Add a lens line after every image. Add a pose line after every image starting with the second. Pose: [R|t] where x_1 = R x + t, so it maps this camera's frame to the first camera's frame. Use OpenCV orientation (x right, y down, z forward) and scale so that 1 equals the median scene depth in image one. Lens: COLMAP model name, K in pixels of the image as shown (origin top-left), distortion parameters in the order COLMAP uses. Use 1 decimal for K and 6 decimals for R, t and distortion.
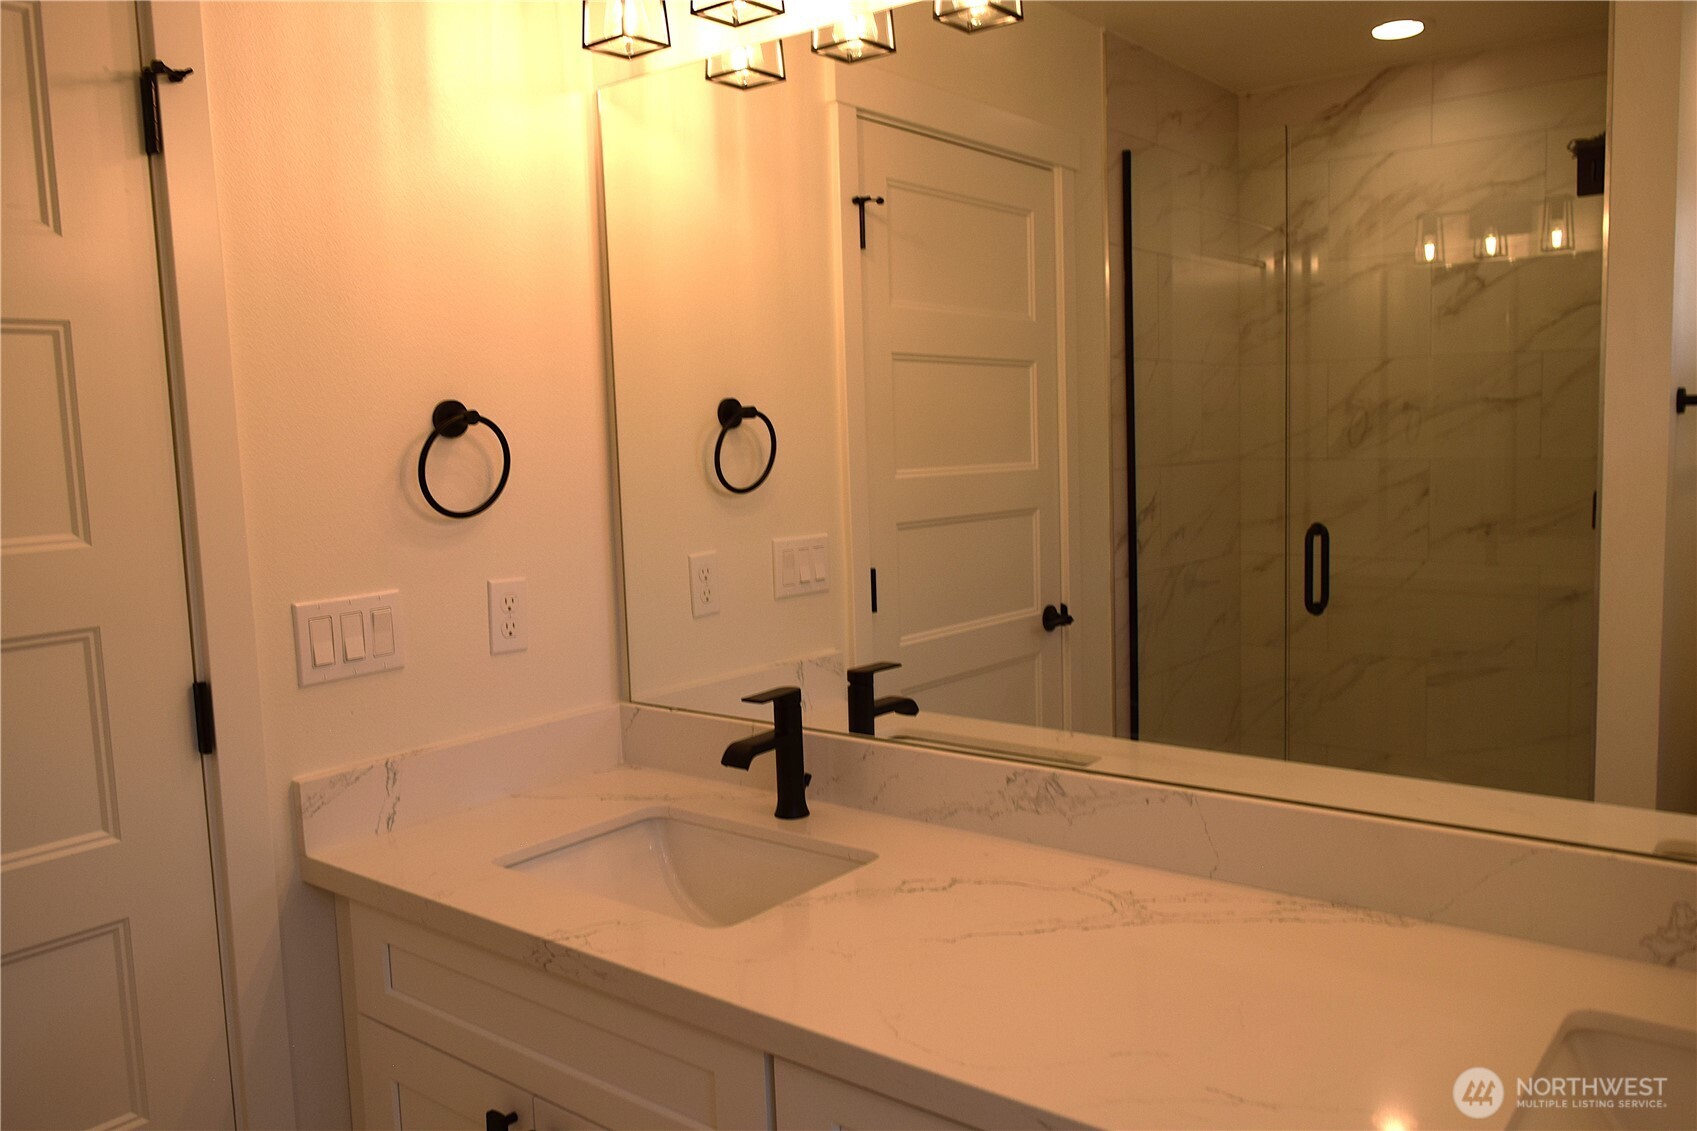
lens RADIAL K [[1337.0, 0, 848.5], [0, 1337.0, 565.5], [0, 0, 1]] dist [-0.009788, 0.010297]
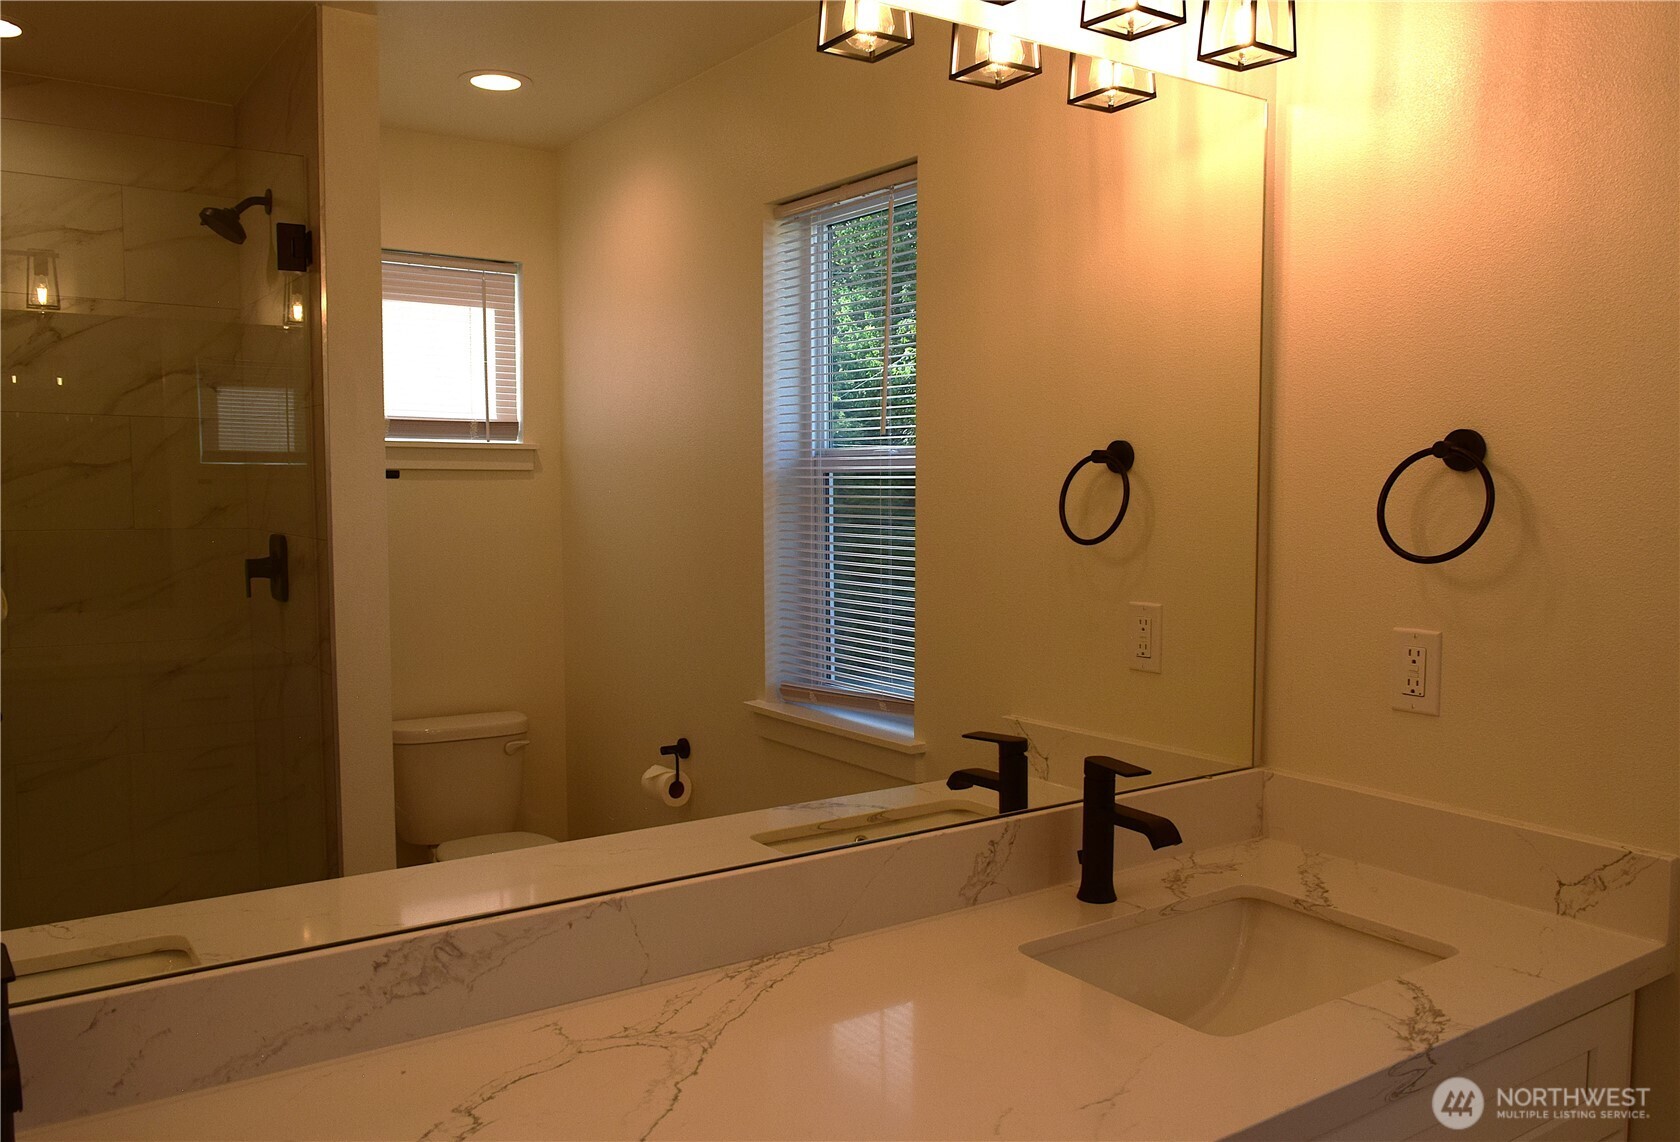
lens RADIAL K [[1381.3, 0, 841.6], [0, 1381.3, 459.6], [0, 0, 1]] dist [-0.027576, 0.005335]
pose [[0.271158, 0.039142, 0.961739, -0.555341], [0.089235, 0.993847, -0.065608, -0.043538], [-0.958389, 0.103611, 0.265997, 0.538402]]
